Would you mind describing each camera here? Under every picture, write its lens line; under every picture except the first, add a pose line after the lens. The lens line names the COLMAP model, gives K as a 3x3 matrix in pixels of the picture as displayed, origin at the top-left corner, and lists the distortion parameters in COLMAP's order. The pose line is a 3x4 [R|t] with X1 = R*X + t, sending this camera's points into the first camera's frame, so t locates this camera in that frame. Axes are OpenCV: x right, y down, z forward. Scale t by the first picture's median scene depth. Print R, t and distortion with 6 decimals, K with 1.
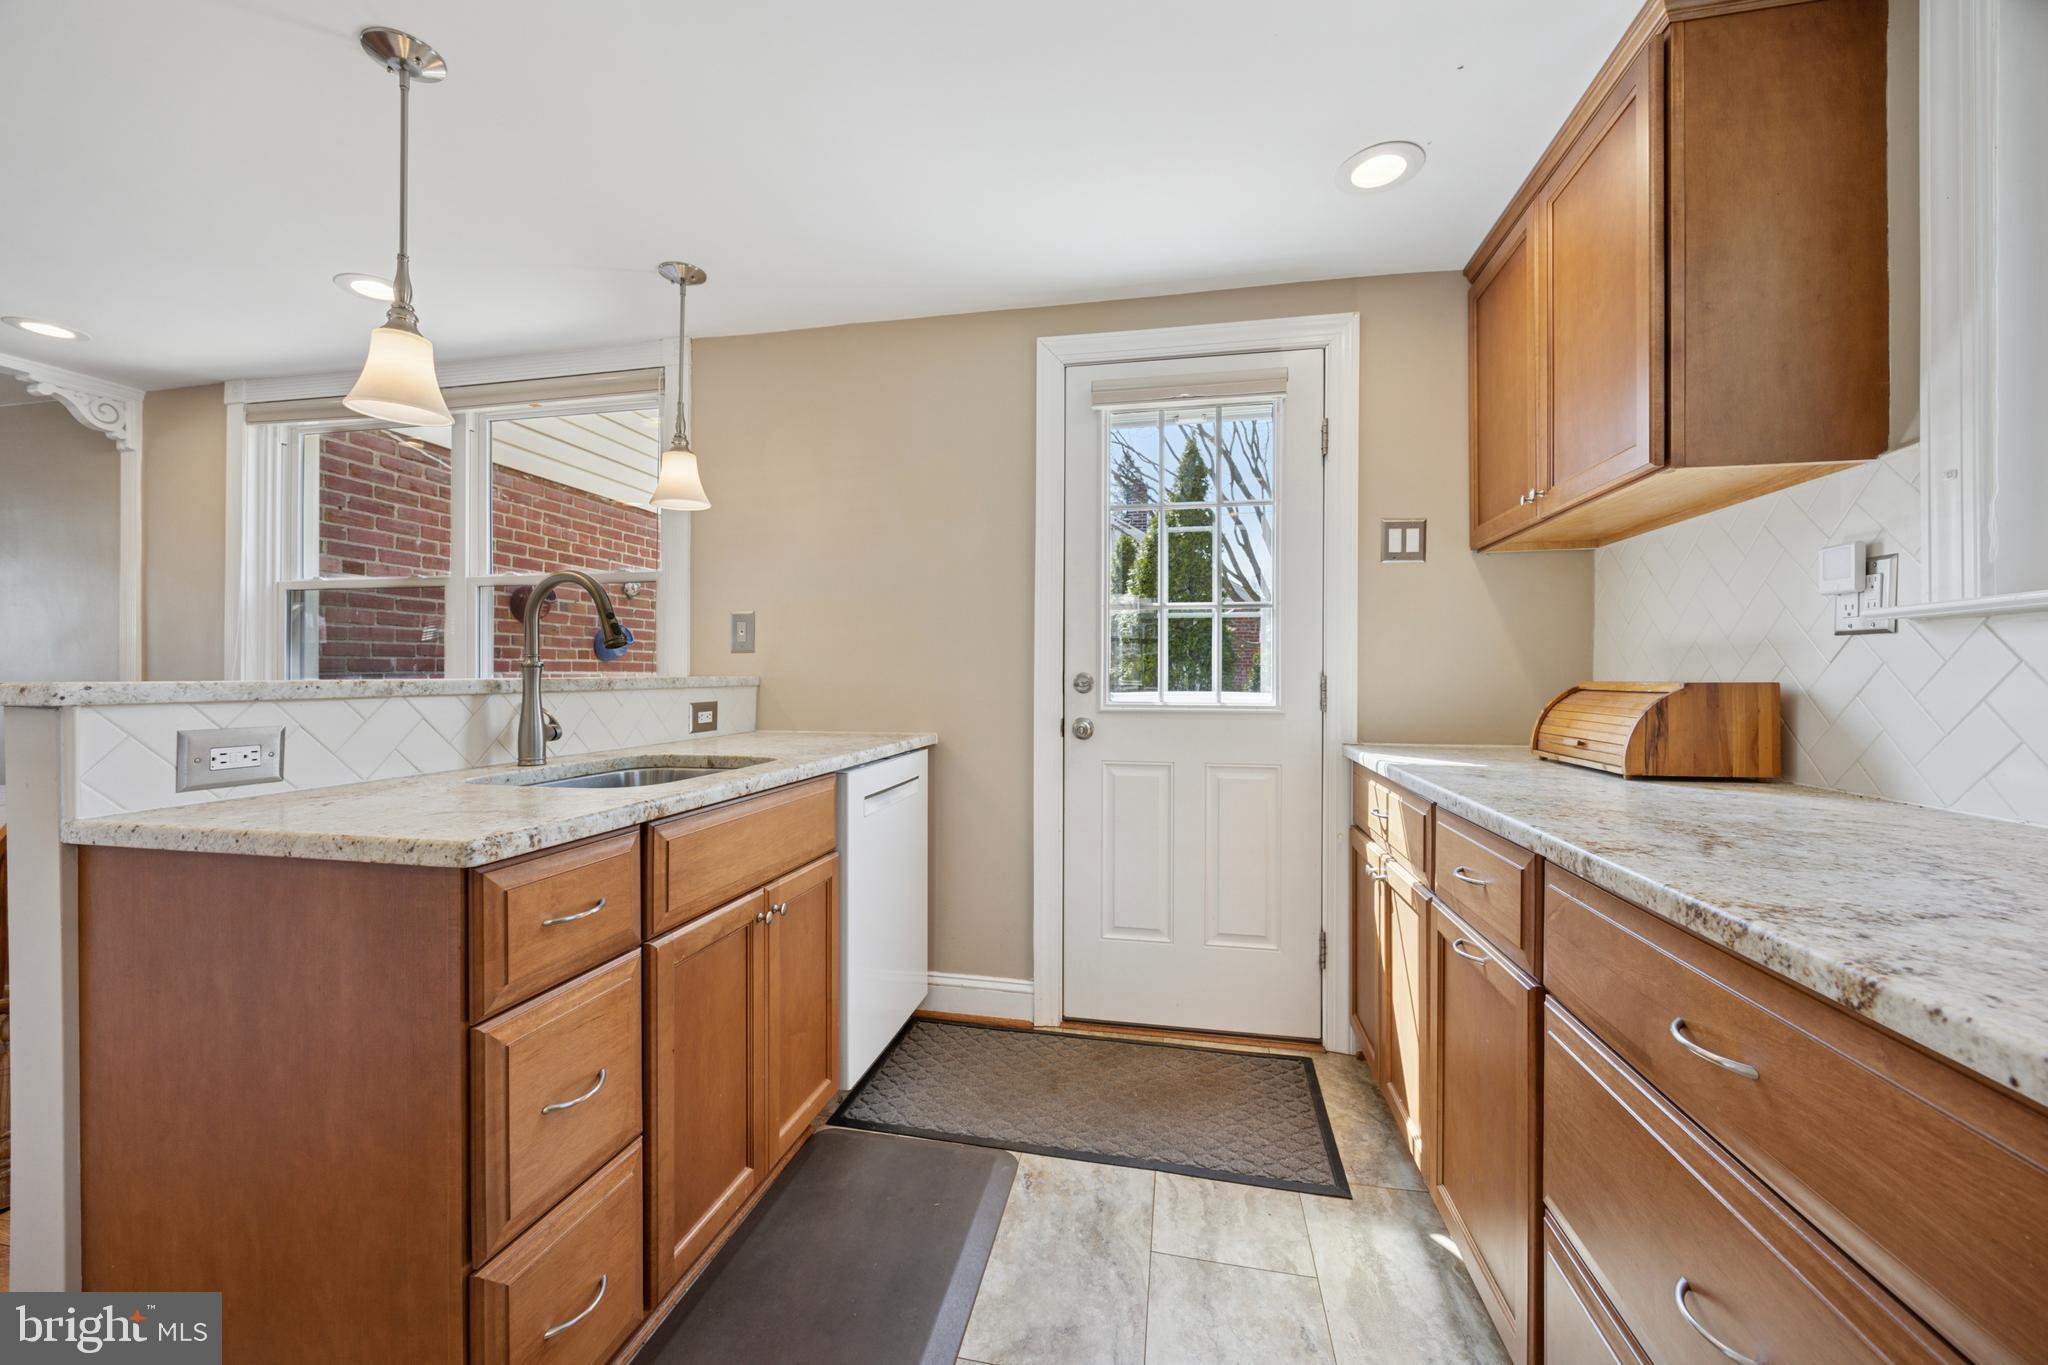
lens RADIAL K [[793.4, 0, 1020.7], [0, 793.4, 679.3], [0, 0, 1]] dist [-0.002577, 0.000189]
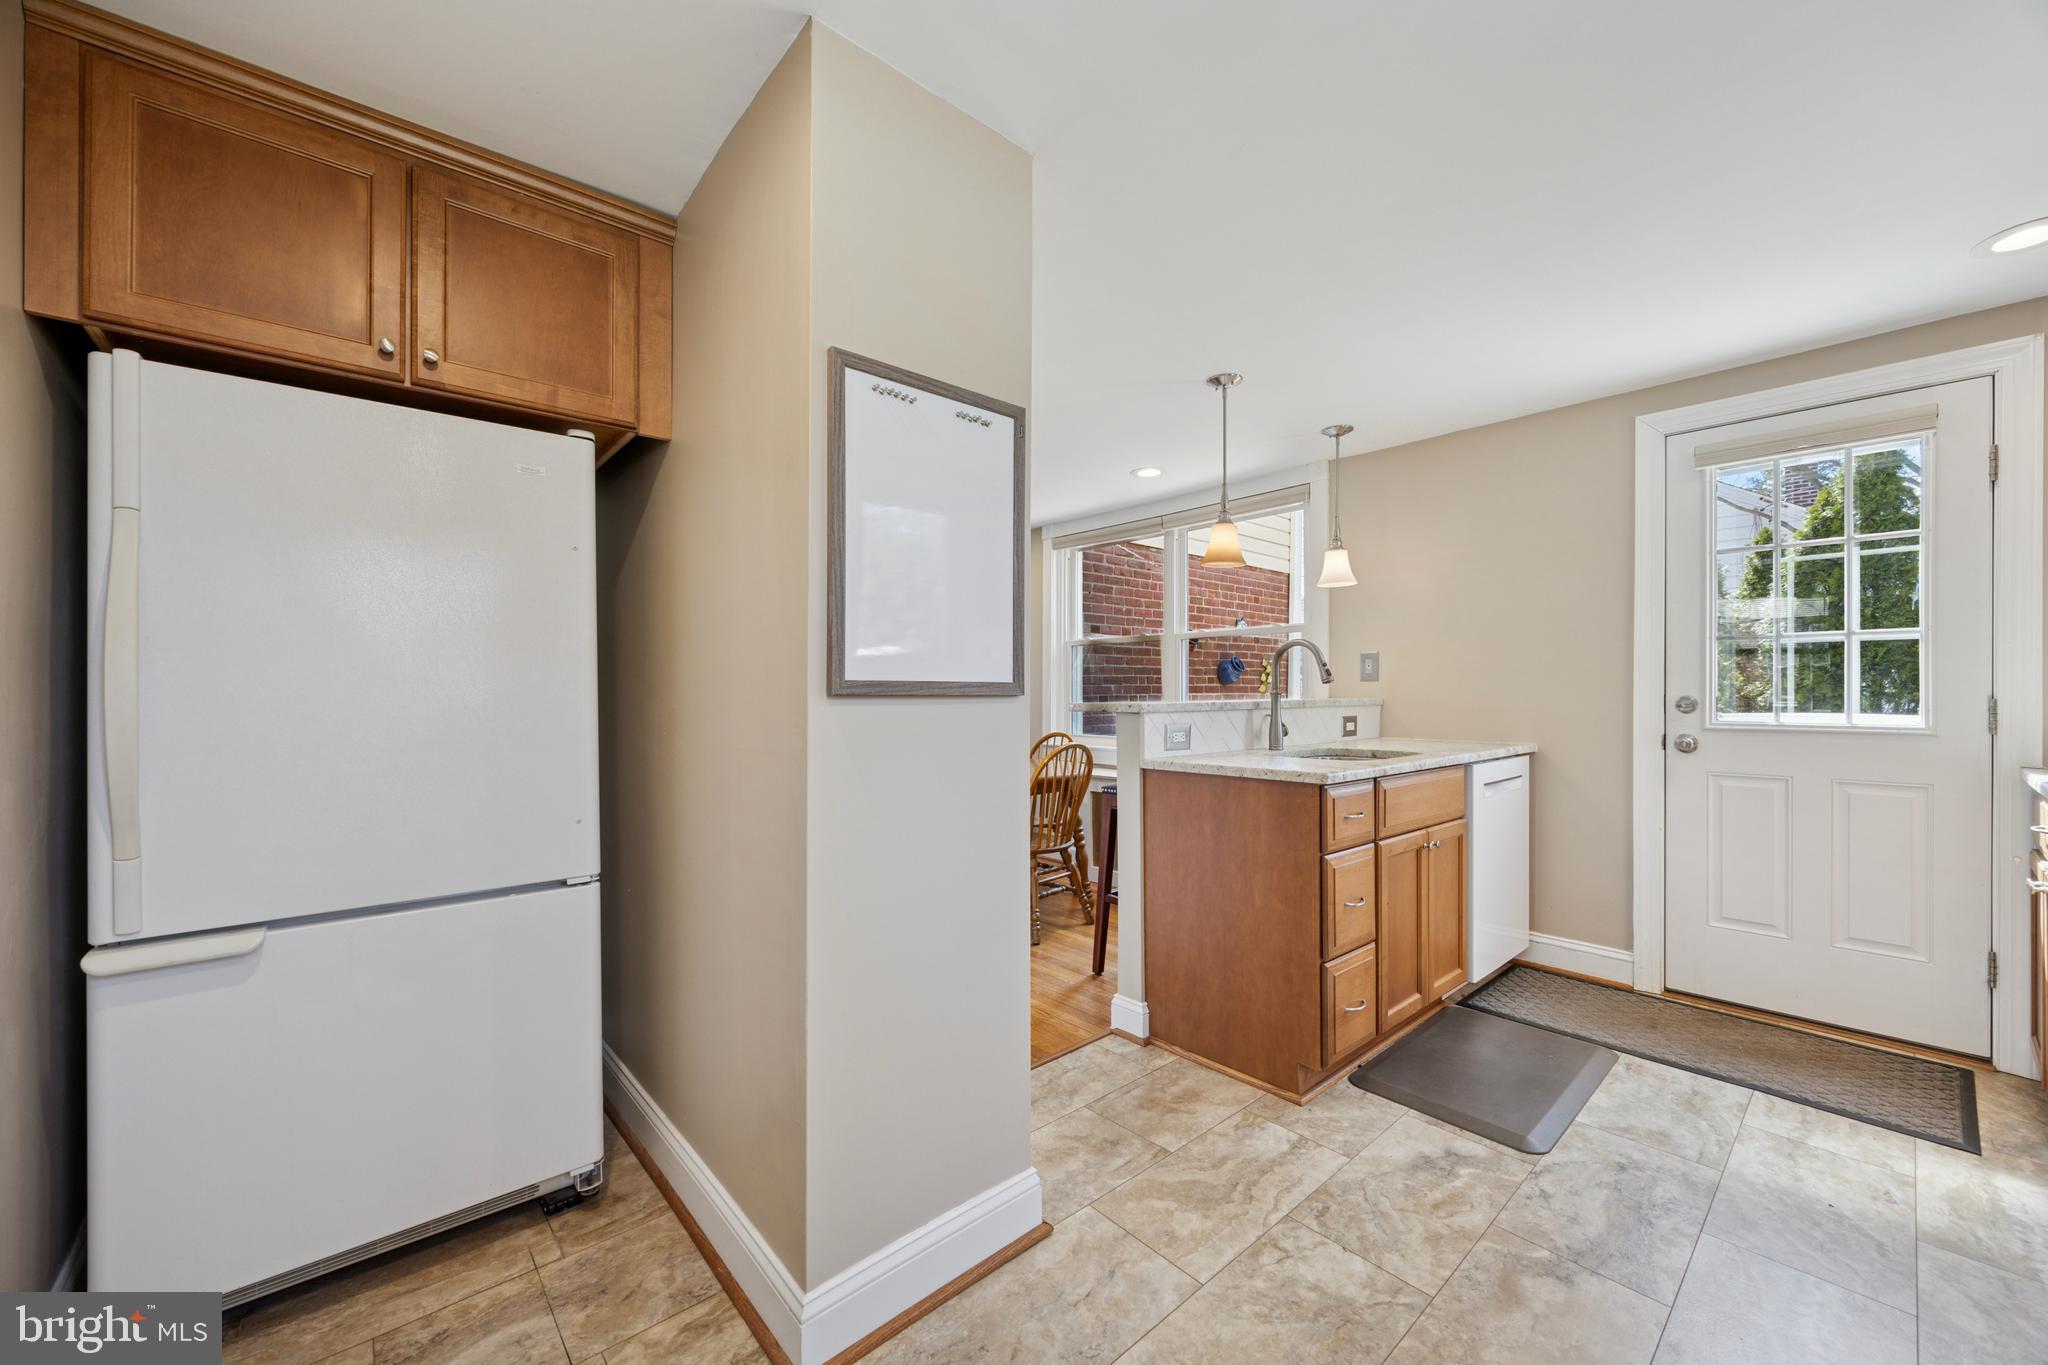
lens RADIAL K [[793.4, 0, 1022.6], [0, 793.4, 693.6], [0, 0, 1]] dist [-0.002577, 0.000189]
pose [[0.801725, -0.001882, -0.597690, -0.009525], [-0.000188, 0.999994, -0.003401, -0.009058], [0.597693, 0.002839, 0.801720, -0.634163]]
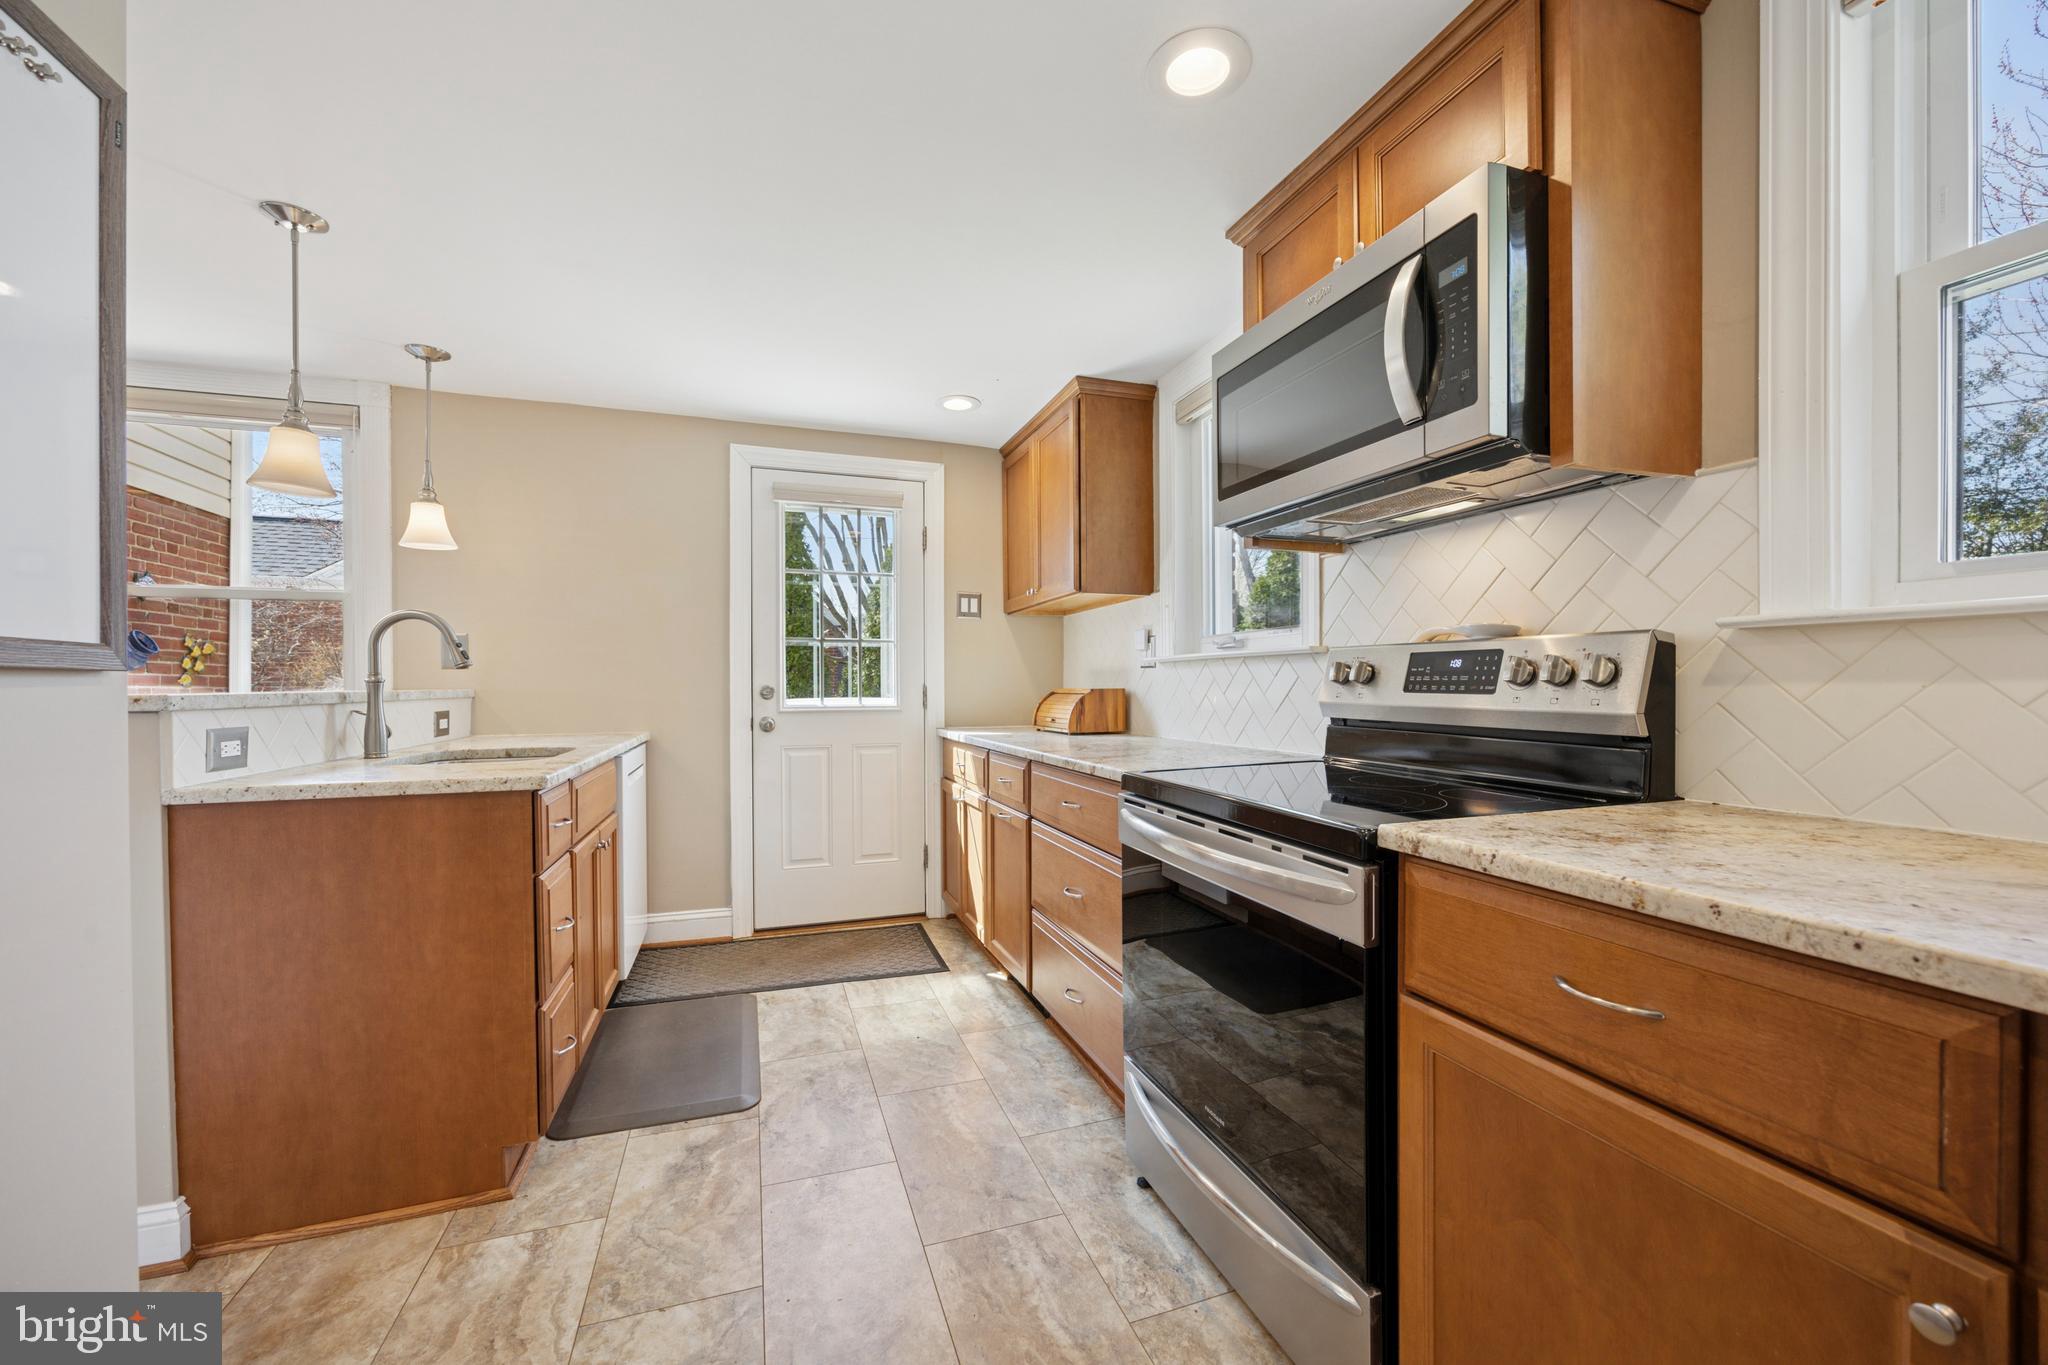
lens RADIAL K [[793.4, 0, 1035.9], [0, 793.4, 691.7], [0, 0, 1]] dist [-0.002577, 0.000189]
pose [[0.851286, -0.008168, 0.524639, -0.314223], [0.007290, 0.999966, 0.003738, 0.002279], [-0.524652, 0.000642, 0.851317, -0.565821]]
